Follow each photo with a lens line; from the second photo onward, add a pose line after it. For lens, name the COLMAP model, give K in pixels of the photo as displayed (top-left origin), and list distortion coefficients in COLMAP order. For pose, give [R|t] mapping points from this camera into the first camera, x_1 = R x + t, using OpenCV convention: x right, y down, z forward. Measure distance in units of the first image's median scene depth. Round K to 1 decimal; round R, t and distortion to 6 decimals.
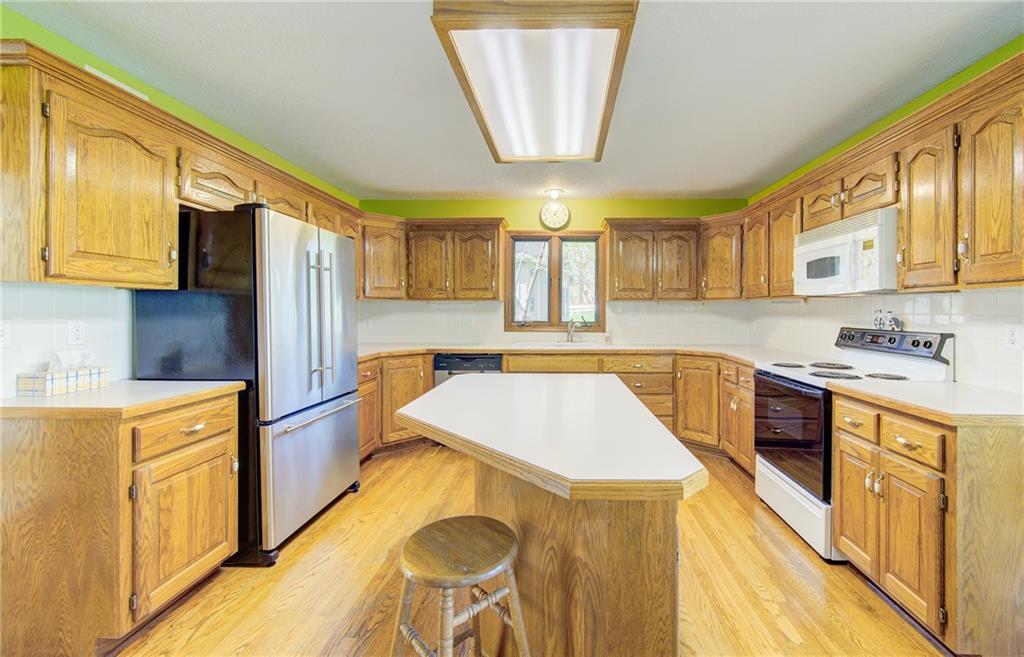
lens RADIAL K [[422.2, 0, 540.0], [0, 422.2, 313.0], [0, 0, 1]] dist [0.000972, -0.002197]
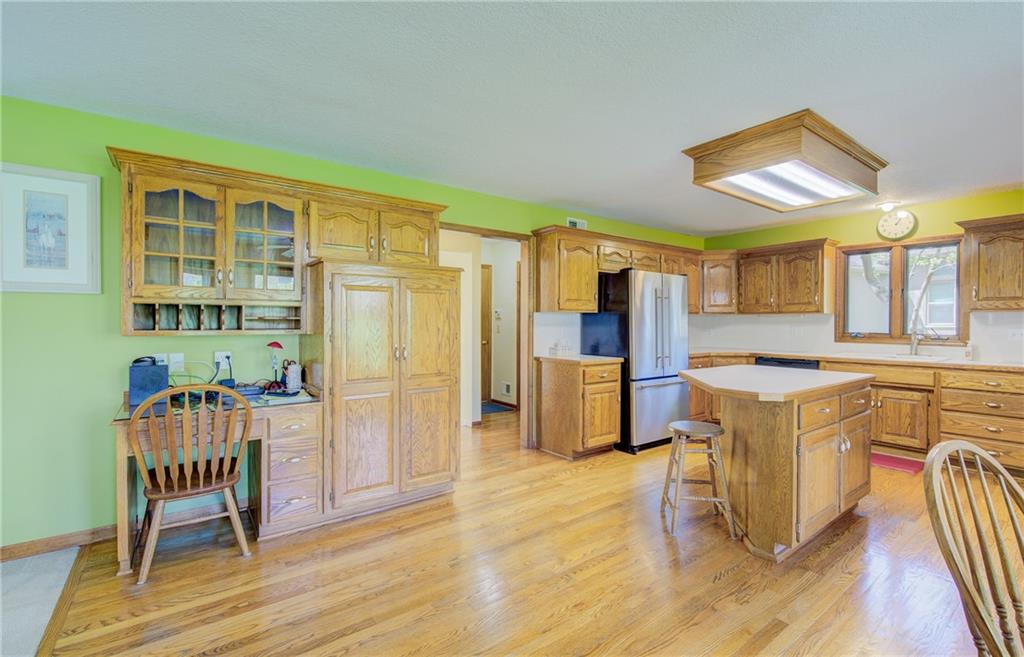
lens RADIAL K [[436.8, 0, 512.7], [0, 436.8, 326.1], [0, 0, 1]] dist [-0.007328, 0.000215]
pose [[0.621698, 0.006438, -0.783231, 0.316664], [-0.004057, 0.999979, 0.005000, 0.001642], [0.783247, 0.000069, 0.621711, -0.372280]]
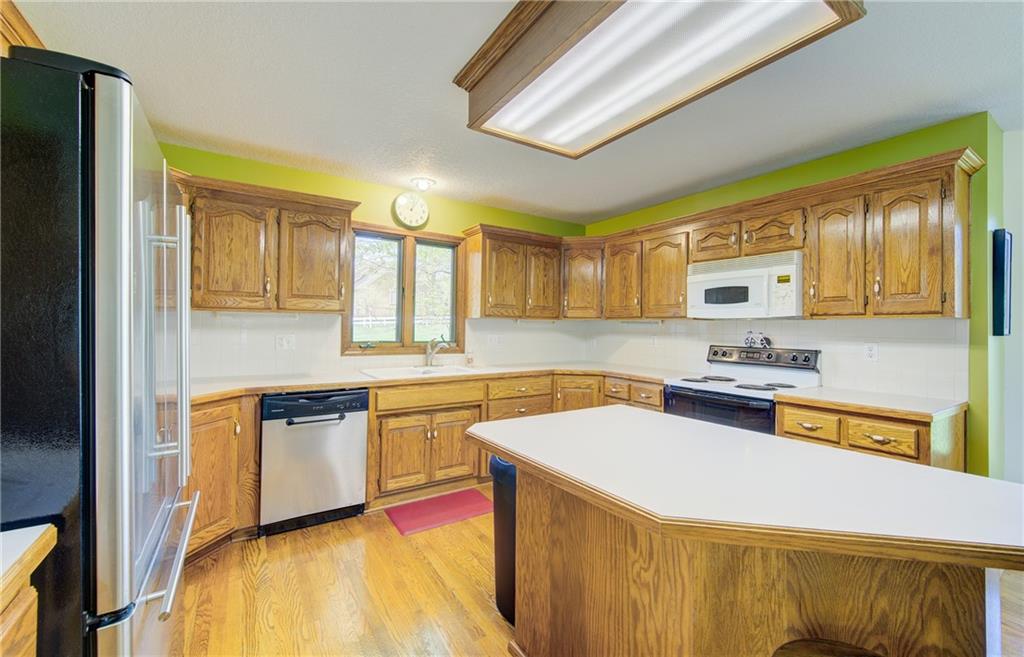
lens RADIAL K [[430.2, 0, 521.3], [0, 430.2, 322.1], [0, 0, 1]] dist [0.003798, -0.000045]
pose [[0.809611, 0.014350, 0.586791, -0.319889], [-0.006610, 0.999861, -0.015332, -0.006828], [-0.586929, 0.008534, 0.809593, 0.242406]]
